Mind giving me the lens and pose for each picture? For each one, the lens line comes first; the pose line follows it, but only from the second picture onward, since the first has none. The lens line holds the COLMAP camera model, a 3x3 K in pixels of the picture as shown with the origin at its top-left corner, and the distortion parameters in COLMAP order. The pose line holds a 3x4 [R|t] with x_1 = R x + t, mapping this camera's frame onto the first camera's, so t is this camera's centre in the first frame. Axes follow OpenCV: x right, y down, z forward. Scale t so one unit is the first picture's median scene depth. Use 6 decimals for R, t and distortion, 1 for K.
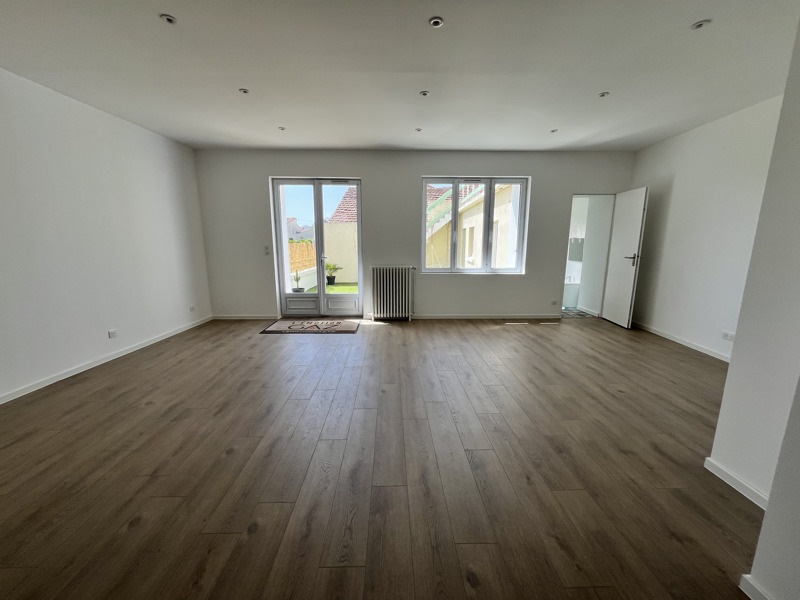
lens RADIAL K [[325.2, 0, 397.6], [0, 325.2, 298.0], [0, 0, 1]] dist [0.002133, 0.000049]
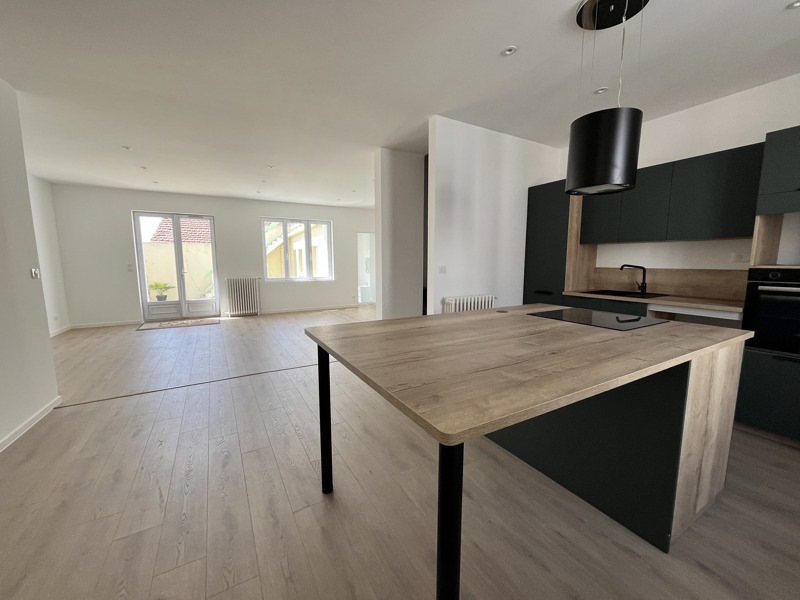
lens RADIAL K [[325.2, 0, 397.6], [0, 325.2, 298.0], [0, 0, 1]] dist [0.002133, 0.000049]
pose [[0.878285, -0.059233, 0.474455, -0.099108], [0.086972, 0.995534, -0.036711, 0.099815], [-0.470161, 0.073507, 0.879514, -0.548701]]
